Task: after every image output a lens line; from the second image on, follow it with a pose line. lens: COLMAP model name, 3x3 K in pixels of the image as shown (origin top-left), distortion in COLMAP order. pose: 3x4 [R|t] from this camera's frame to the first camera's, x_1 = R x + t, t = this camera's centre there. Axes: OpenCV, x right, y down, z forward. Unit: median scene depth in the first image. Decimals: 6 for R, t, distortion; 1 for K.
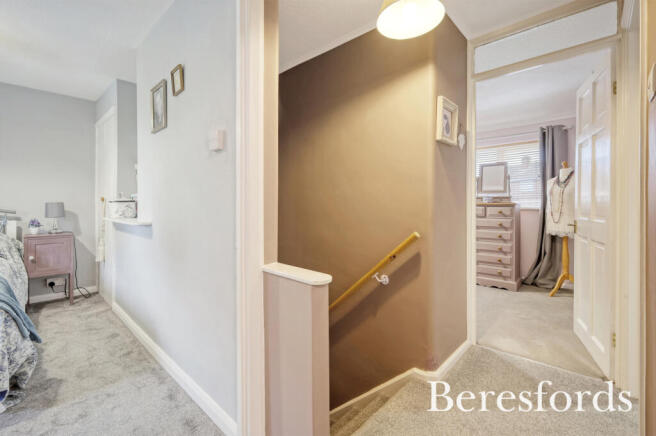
lens RADIAL K [[287.1, 0, 329.4], [0, 287.1, 208.7], [0, 0, 1]] dist [0.001292, -0.000272]
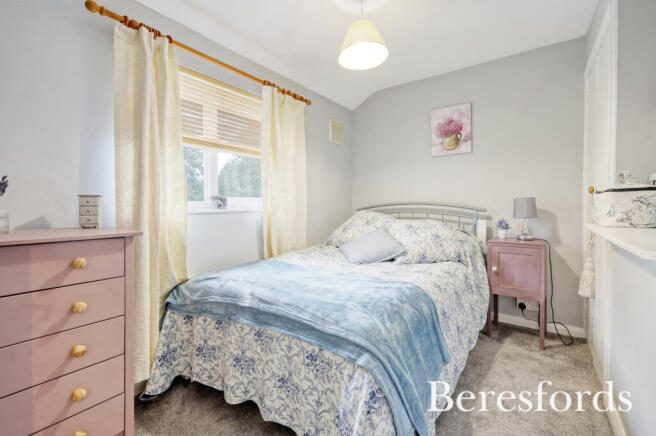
lens RADIAL K [[287.1, 0, 332.7], [0, 287.1, 207.3], [0, 0, 1]] dist [0.001292, -0.000272]
pose [[0.118163, 0.004891, -0.992982, -0.288576], [-0.005823, 0.999974, 0.004233, 0.002558], [0.992977, 0.005282, 0.118189, 0.433710]]
